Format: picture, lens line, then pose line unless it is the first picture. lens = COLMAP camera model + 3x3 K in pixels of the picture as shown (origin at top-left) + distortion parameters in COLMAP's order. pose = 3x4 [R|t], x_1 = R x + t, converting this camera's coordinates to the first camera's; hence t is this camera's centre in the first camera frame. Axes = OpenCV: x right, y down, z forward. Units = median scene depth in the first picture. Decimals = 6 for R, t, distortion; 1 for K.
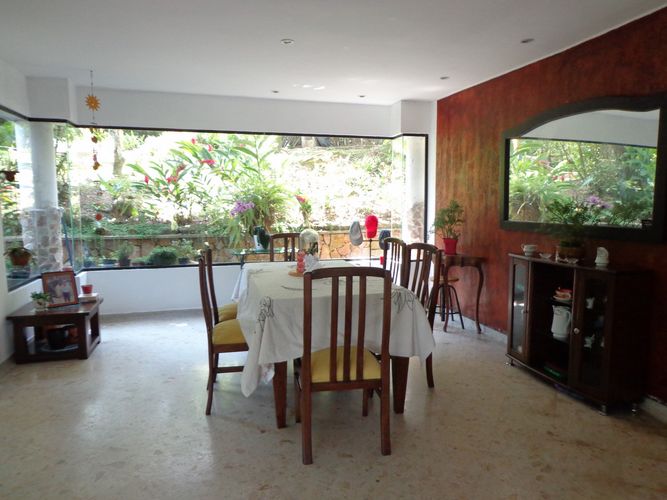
lens RADIAL K [[486.5, 0, 334.0], [0, 486.5, 250.2], [0, 0, 1]] dist [0.003979, 0.000236]
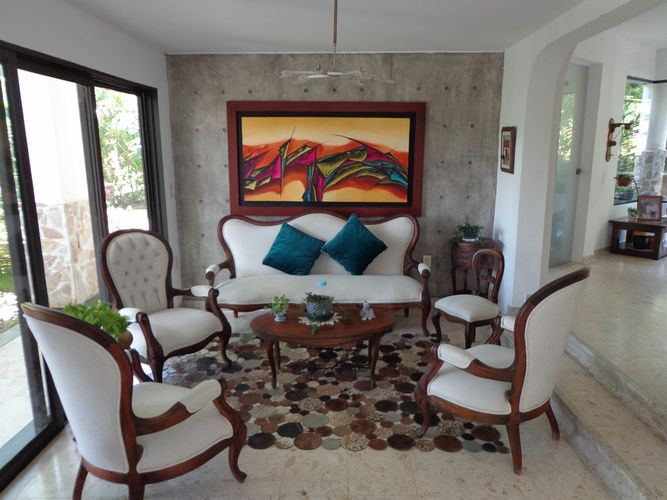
lens RADIAL K [[486.5, 0, 333.9], [0, 486.5, 251.0], [0, 0, 1]] dist [0.003979, 0.000236]
pose [[0.411898, 0.188173, -0.891589, 0.318268], [-0.095736, 0.981967, 0.163019, 0.058753], [0.906187, 0.018210, 0.422485, -0.383162]]
